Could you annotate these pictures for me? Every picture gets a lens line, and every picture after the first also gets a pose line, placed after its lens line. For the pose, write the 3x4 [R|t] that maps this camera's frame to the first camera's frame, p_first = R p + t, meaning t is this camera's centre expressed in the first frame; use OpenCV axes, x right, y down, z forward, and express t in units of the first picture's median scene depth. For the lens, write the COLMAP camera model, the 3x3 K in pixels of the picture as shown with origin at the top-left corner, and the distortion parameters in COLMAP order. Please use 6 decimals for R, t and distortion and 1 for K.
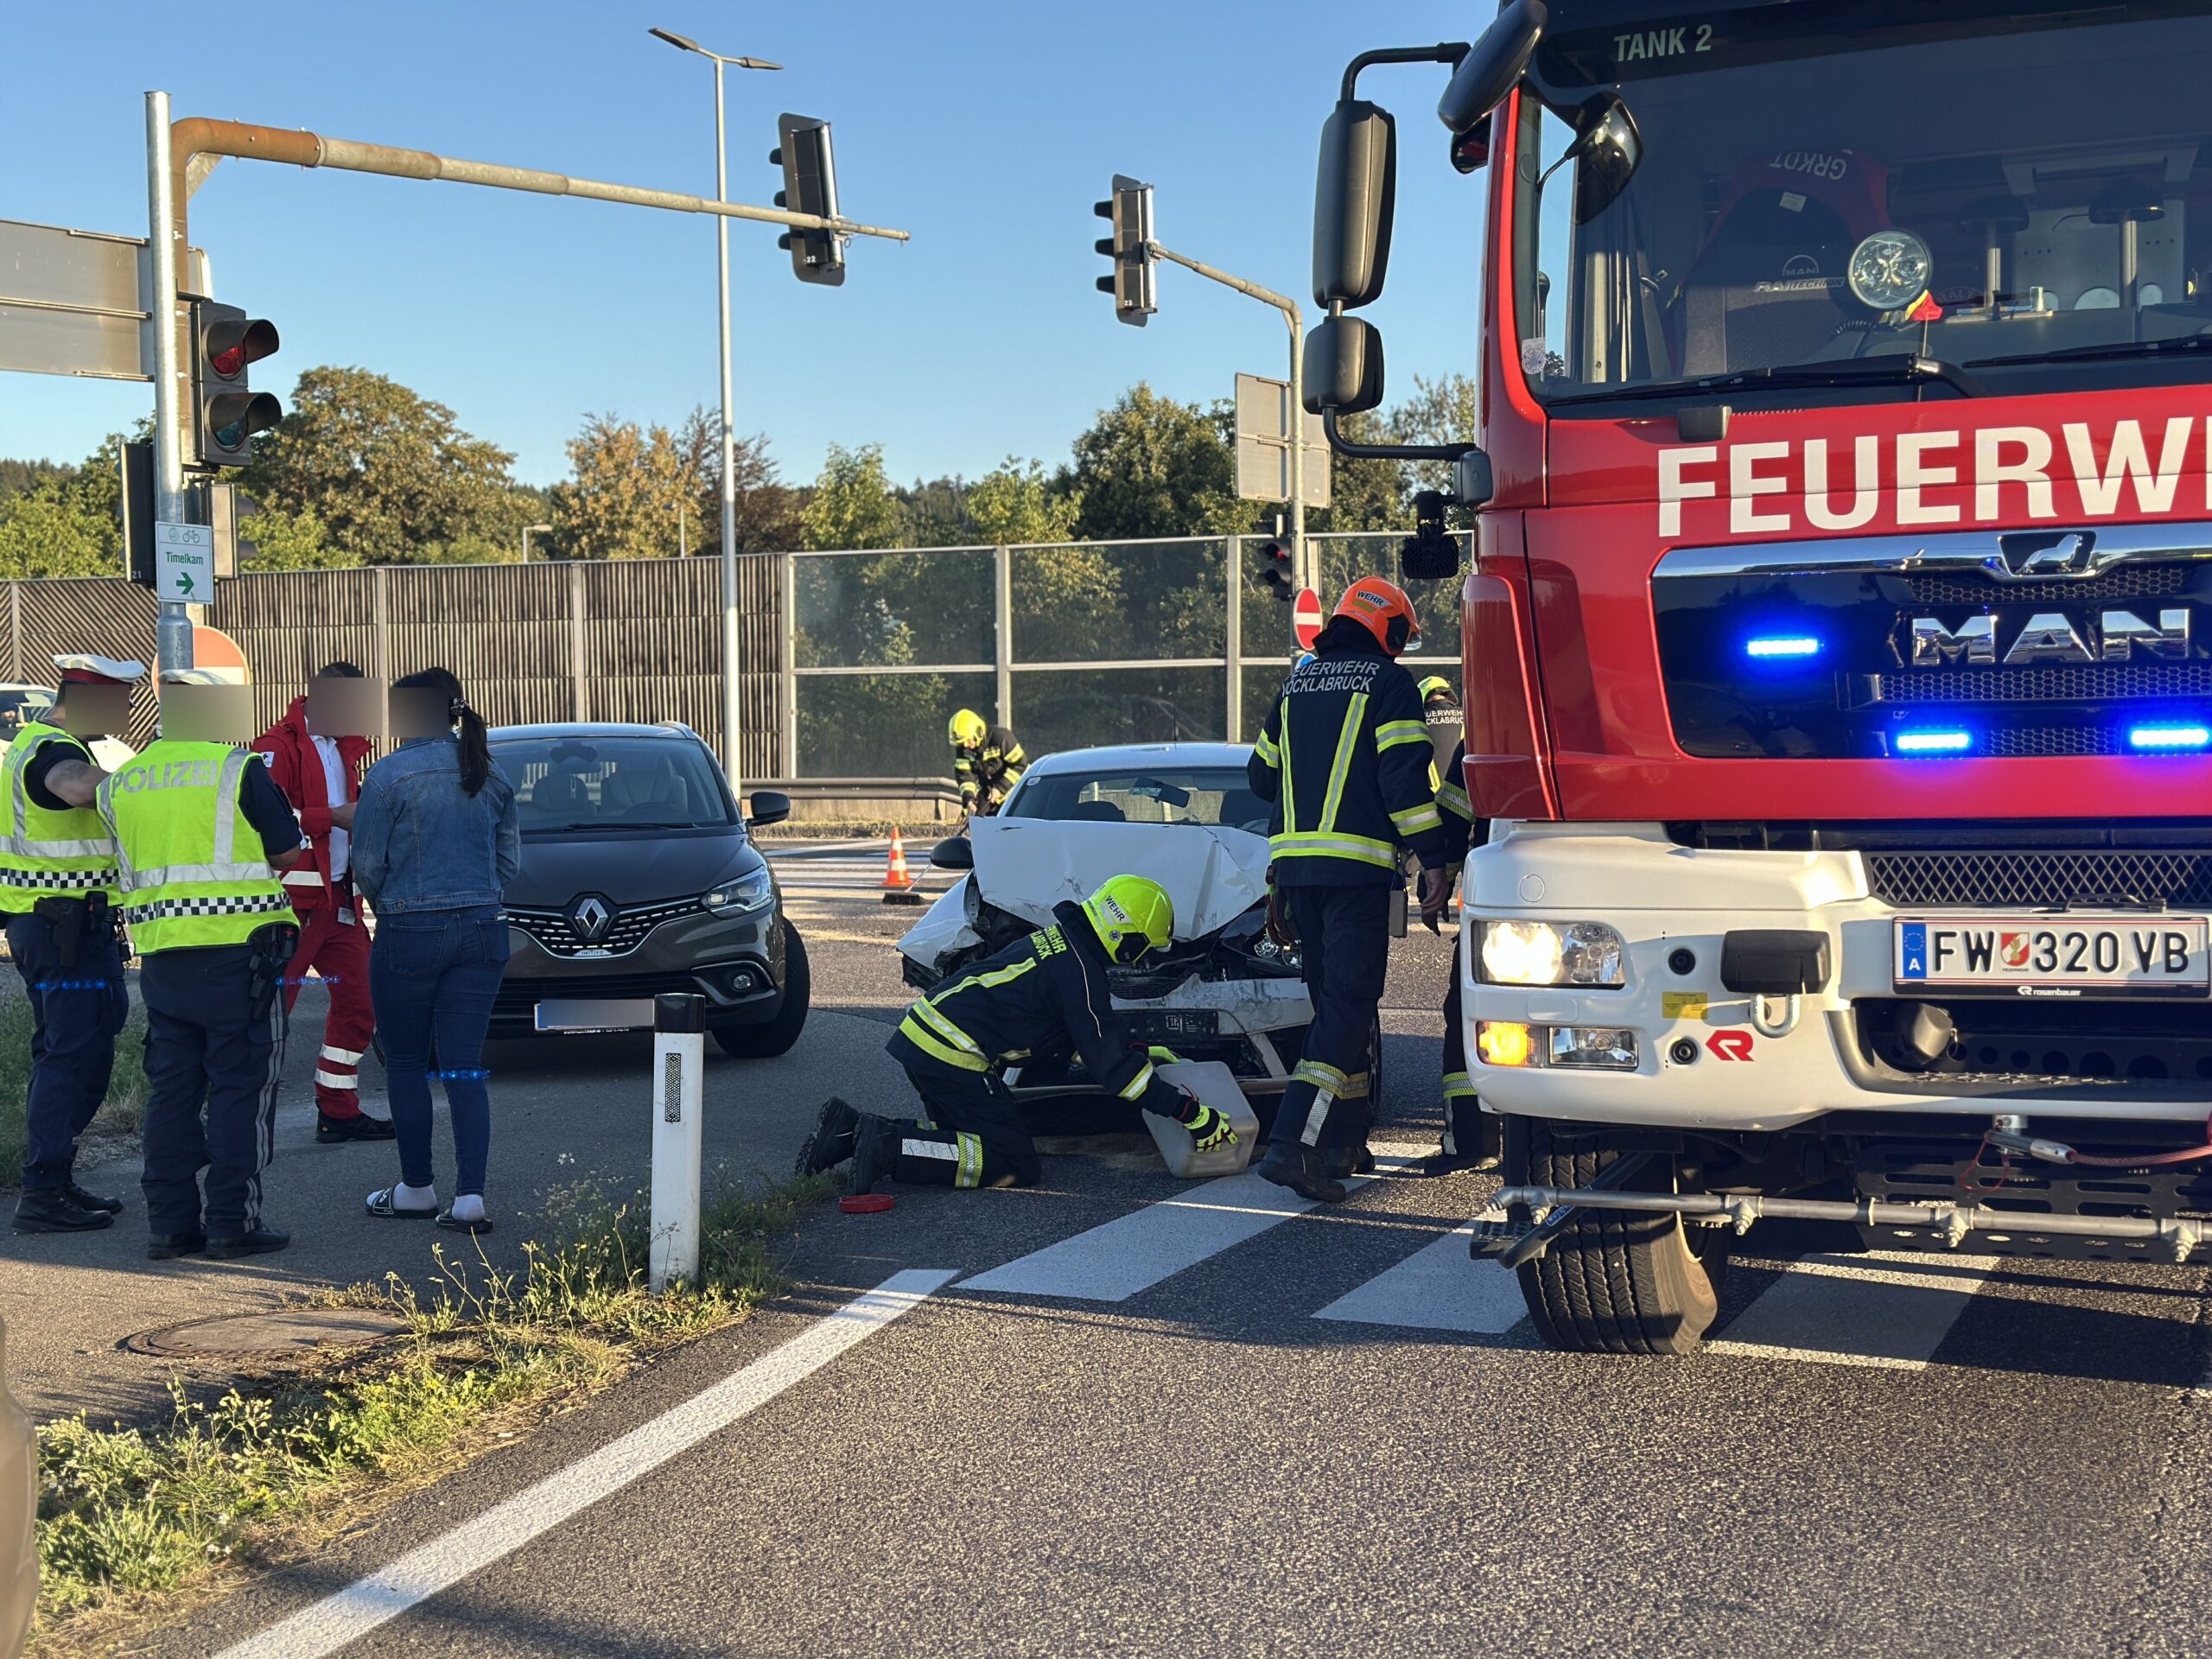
lens RADIAL K [[3026.0, 0, 1112.0], [0, 3026.0, 824.3], [0, 0, 1]] dist [0.255384, -0.572497]
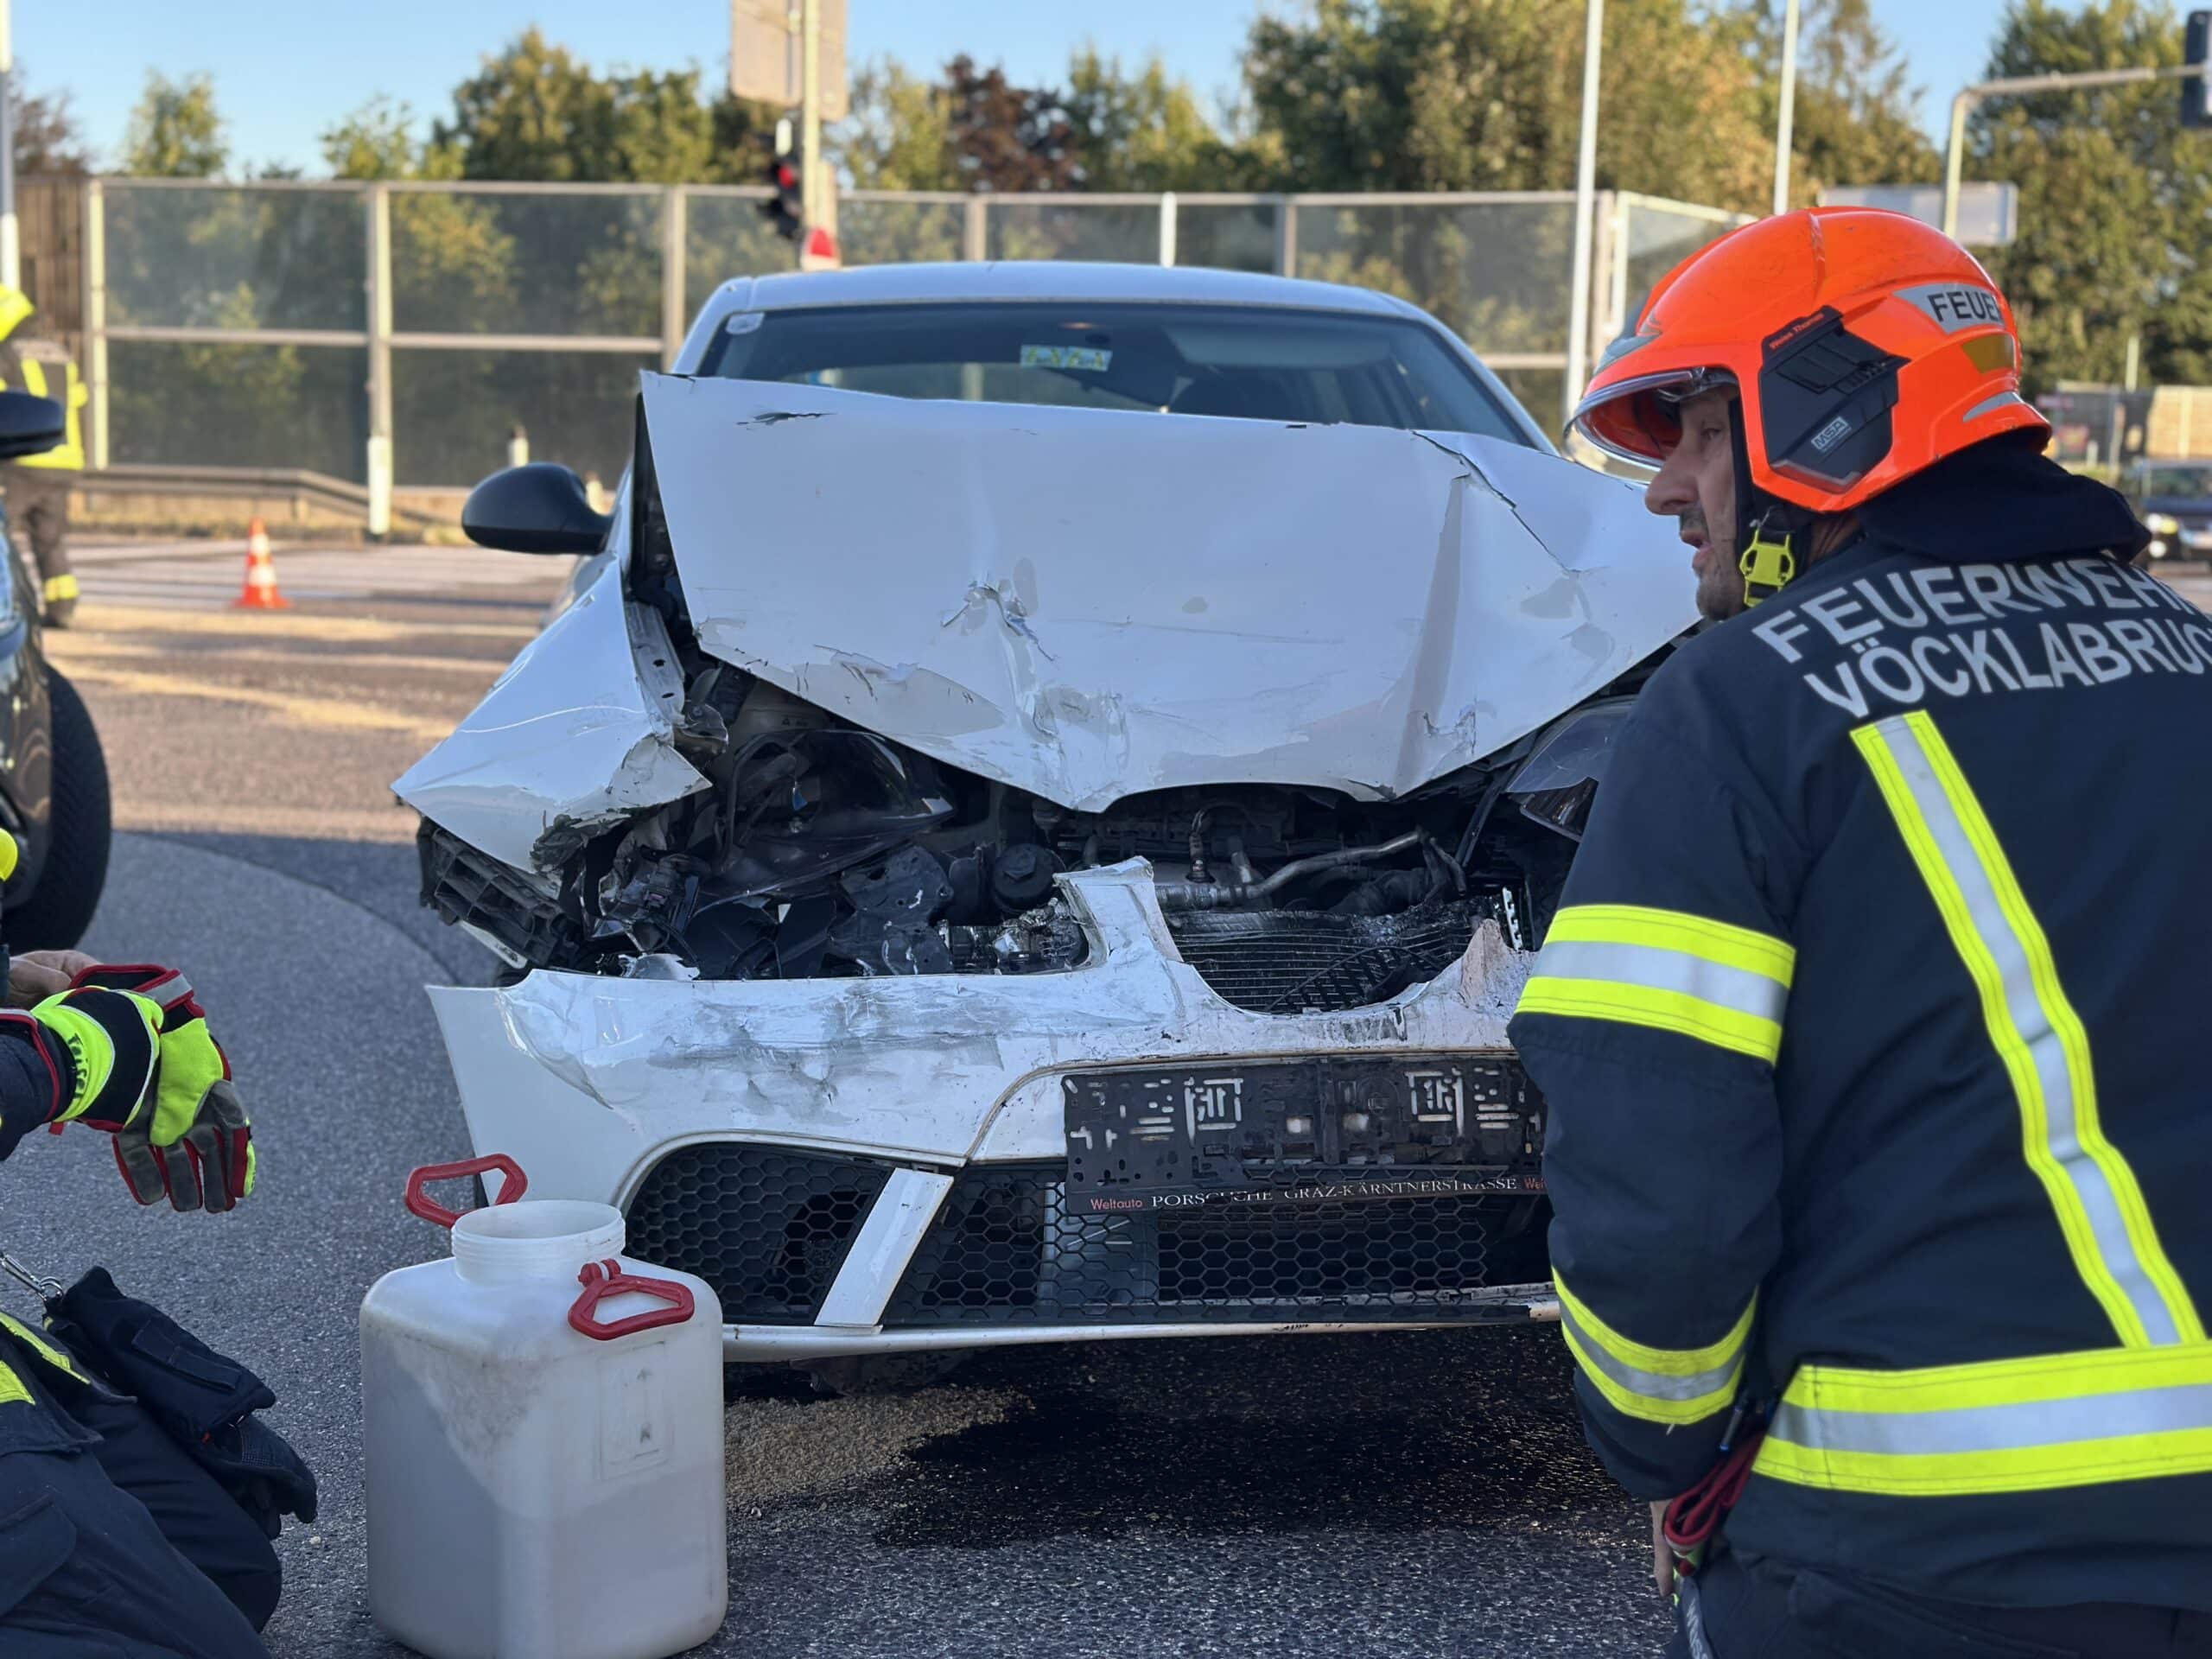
lens RADIAL K [[3026.0, 0, 1112.0], [0, 3026.0, 824.3], [0, 0, 1]] dist [0.255384, -0.572497]
pose [[0.978059, 0.009162, 0.208126, -0.020878], [-0.027079, 0.996148, 0.083403, 0.005023], [-0.206561, -0.087209, 0.974540, 0.219415]]
